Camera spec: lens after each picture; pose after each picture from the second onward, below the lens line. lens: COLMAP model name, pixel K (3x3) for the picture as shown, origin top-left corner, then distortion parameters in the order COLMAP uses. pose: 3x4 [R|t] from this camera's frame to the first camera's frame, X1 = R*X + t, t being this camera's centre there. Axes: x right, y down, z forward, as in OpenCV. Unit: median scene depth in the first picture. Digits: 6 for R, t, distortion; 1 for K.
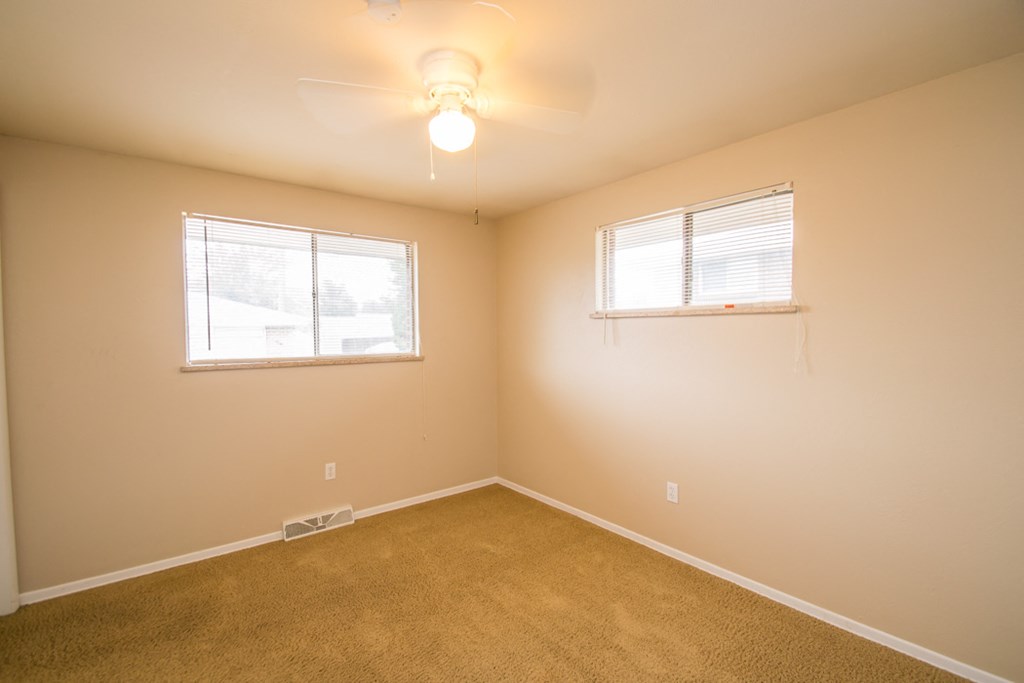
lens RADIAL K [[456.6, 0, 503.2], [0, 456.6, 340.9], [0, 0, 1]] dist [-0.000813, -0.000402]
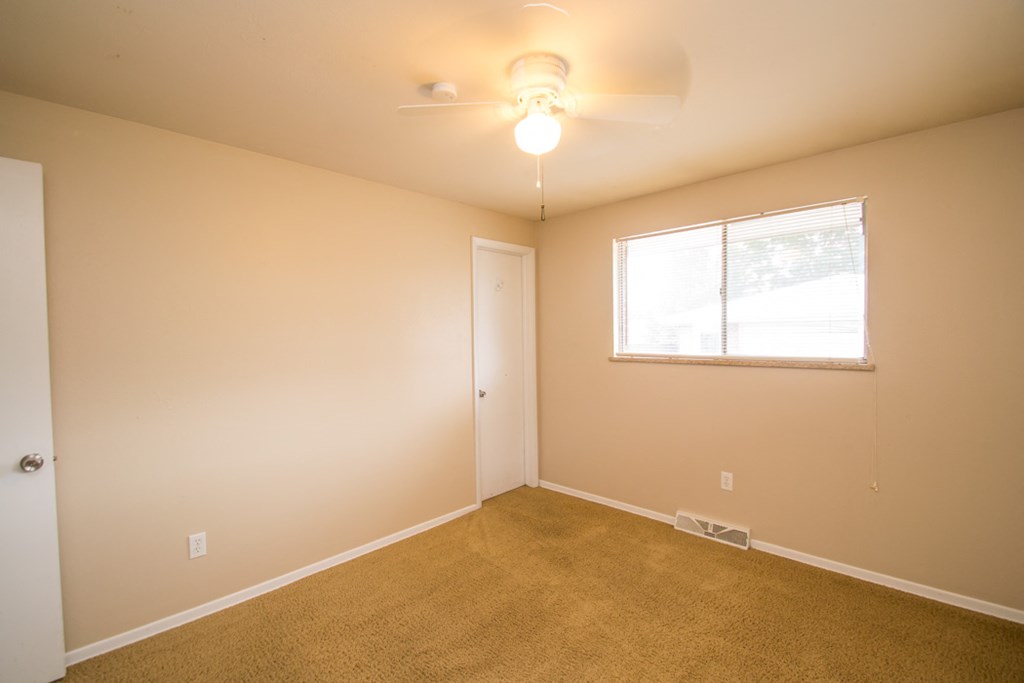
lens RADIAL K [[464.7, 0, 500.2], [0, 464.7, 345.2], [0, 0, 1]] dist [0.002839, 0.000001]
pose [[0.127747, 0.032214, -0.991283, 0.895983], [-0.006294, 0.999479, 0.031669, -0.028569], [0.991787, 0.002194, 0.127883, 0.787037]]
